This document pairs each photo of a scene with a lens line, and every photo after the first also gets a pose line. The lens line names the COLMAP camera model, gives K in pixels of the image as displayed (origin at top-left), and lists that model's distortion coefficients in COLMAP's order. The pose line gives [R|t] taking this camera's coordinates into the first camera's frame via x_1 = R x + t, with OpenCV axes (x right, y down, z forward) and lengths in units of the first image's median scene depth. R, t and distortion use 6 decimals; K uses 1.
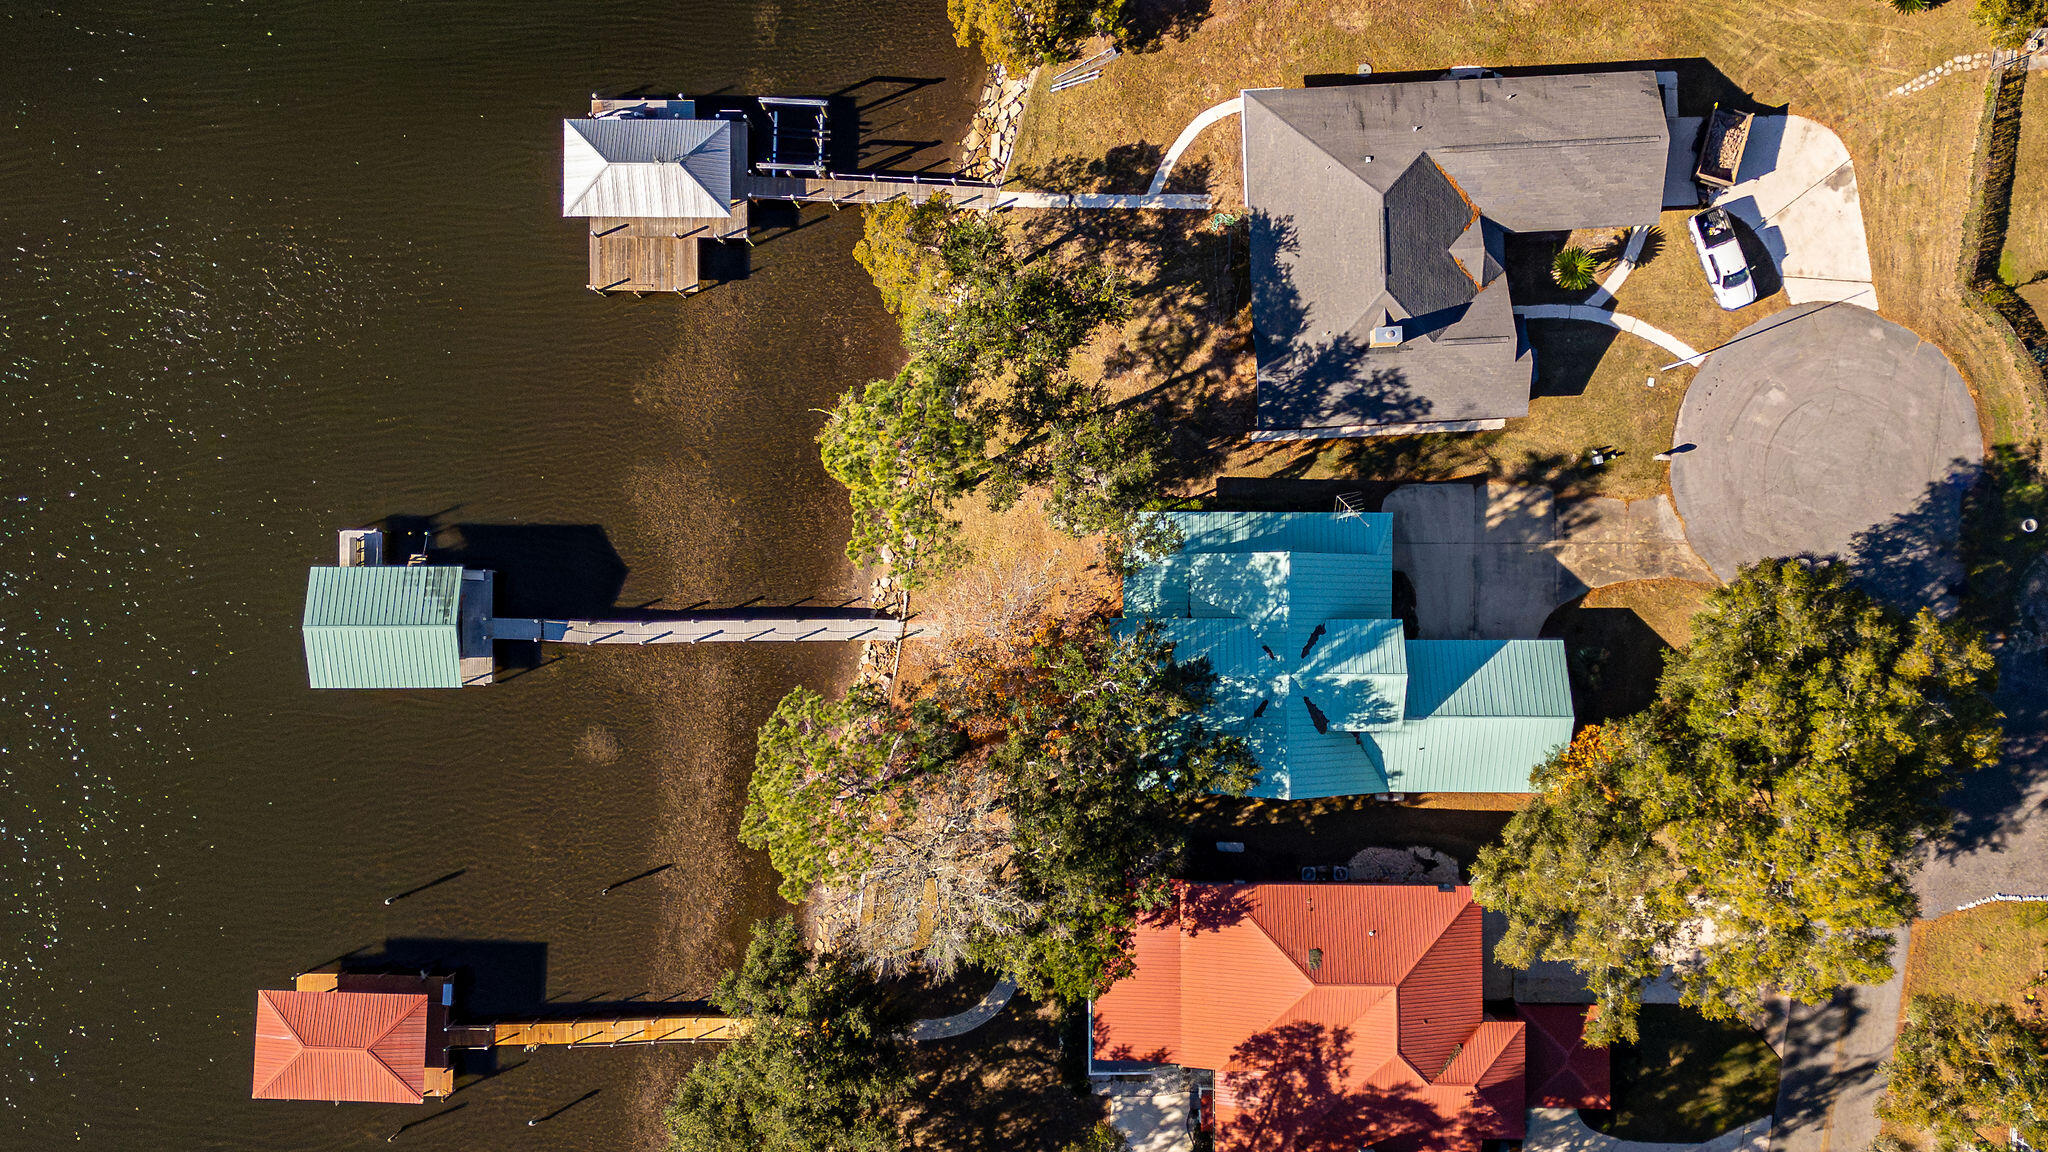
lens RADIAL K [[1665.4, 0, 1022.5], [0, 1665.4, 617.8], [0, 0, 1]] dist [0.115449, -0.214524]
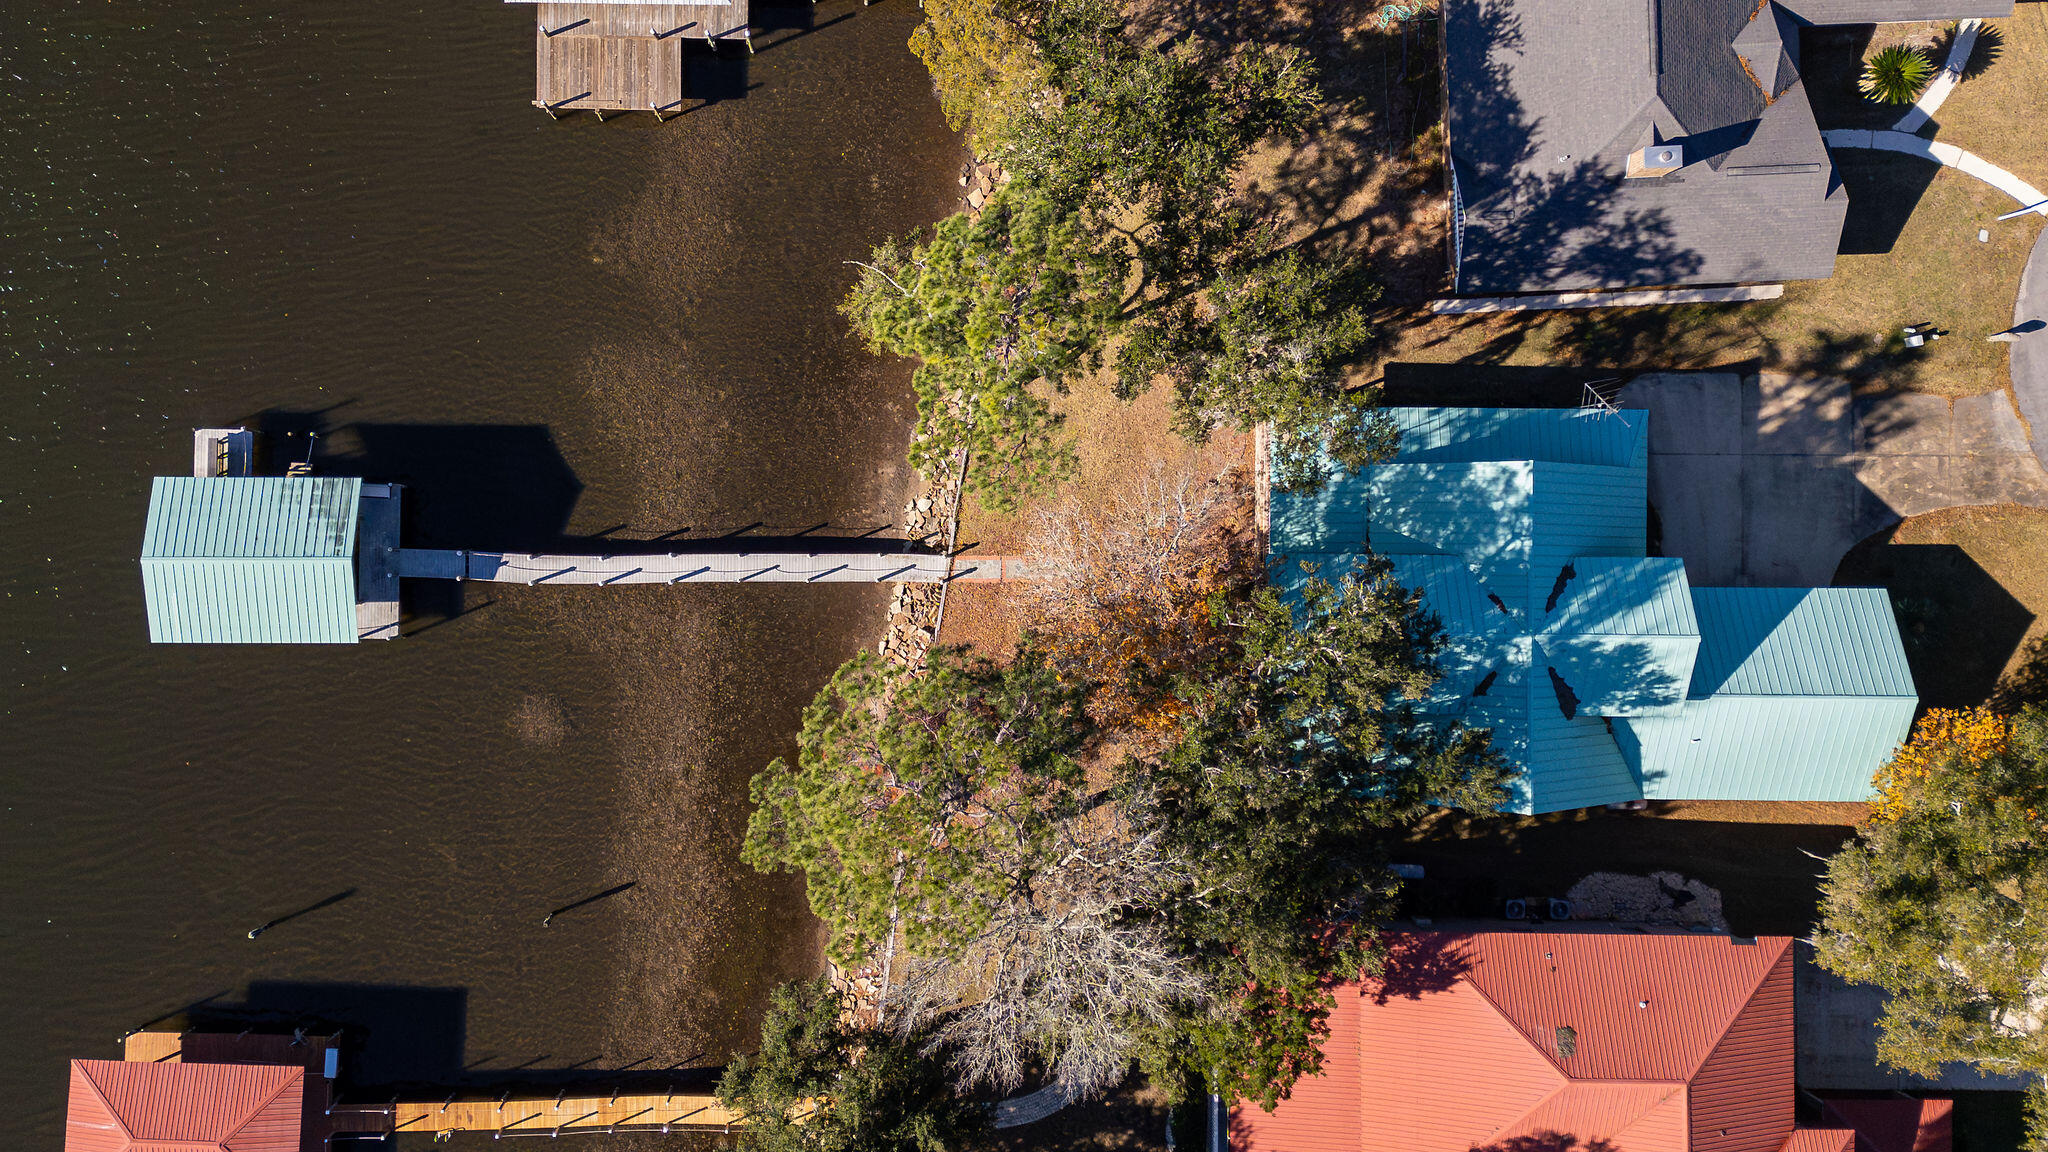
lens RADIAL K [[1799.6, 0, 932.7], [0, 1799.6, 522.2], [0, 0, 1]] dist [0.104053, -0.125346]
pose [[0.999961, 0.006549, -0.005953, -0.077200], [-0.006665, 0.999787, -0.019559, 0.002551], [0.005824, 0.019597, 0.999791, 0.205673]]
